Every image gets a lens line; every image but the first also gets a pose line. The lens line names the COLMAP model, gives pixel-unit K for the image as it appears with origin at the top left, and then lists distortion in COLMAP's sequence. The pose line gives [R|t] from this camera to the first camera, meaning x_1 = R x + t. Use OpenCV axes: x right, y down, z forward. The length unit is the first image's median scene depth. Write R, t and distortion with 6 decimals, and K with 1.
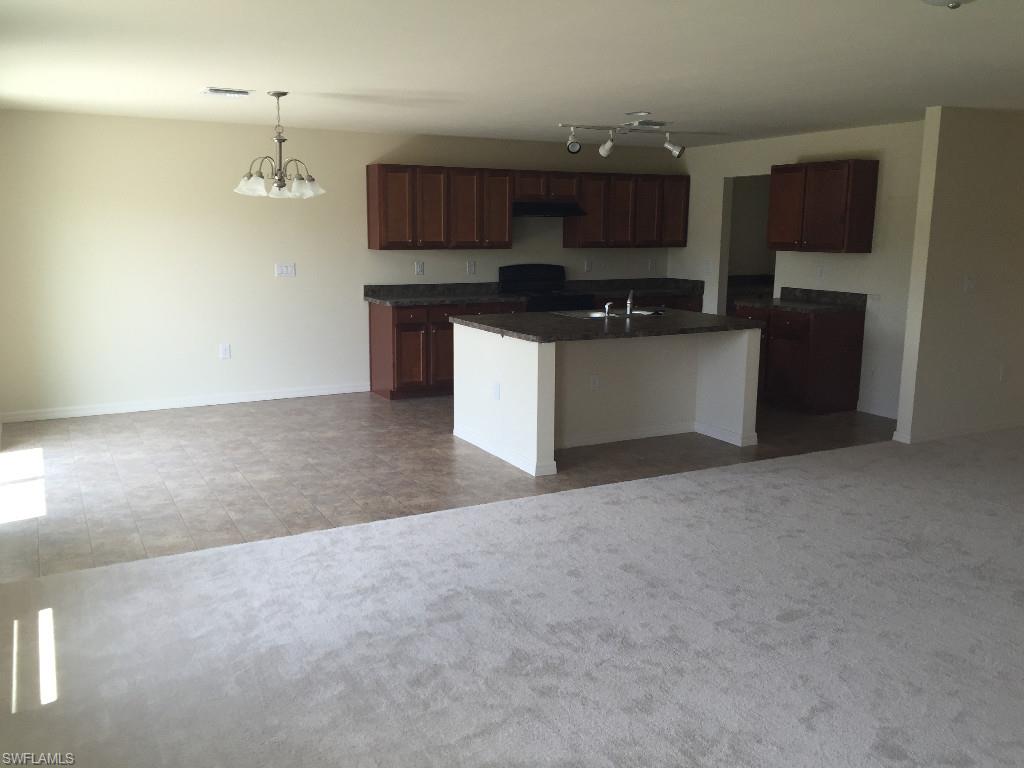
lens RADIAL K [[877.9, 0, 517.4], [0, 877.9, 380.7], [0, 0, 1]] dist [0.067341, -0.098284]
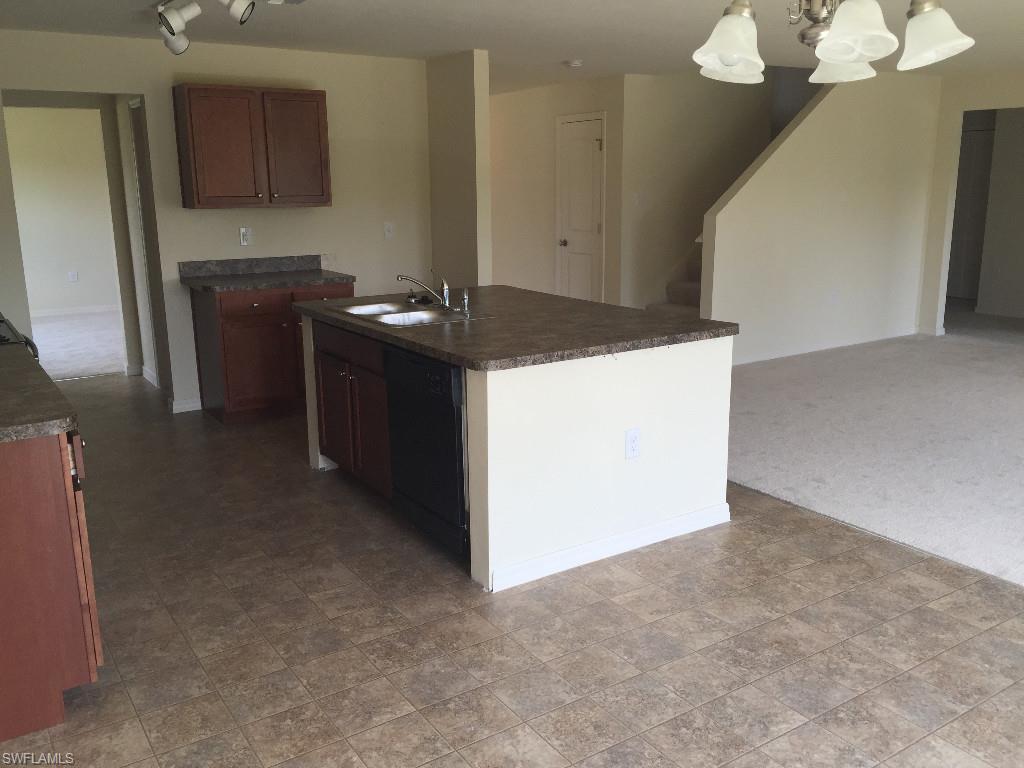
lens RADIAL K [[877.9, 0, 515.4], [0, 877.9, 379.9], [0, 0, 1]] dist [0.067341, -0.098284]
pose [[-0.086936, -0.227567, 0.969874, -0.704681], [0.185418, 0.952852, 0.240193, -0.227825], [-0.978807, 0.200713, -0.040642, 1.310855]]
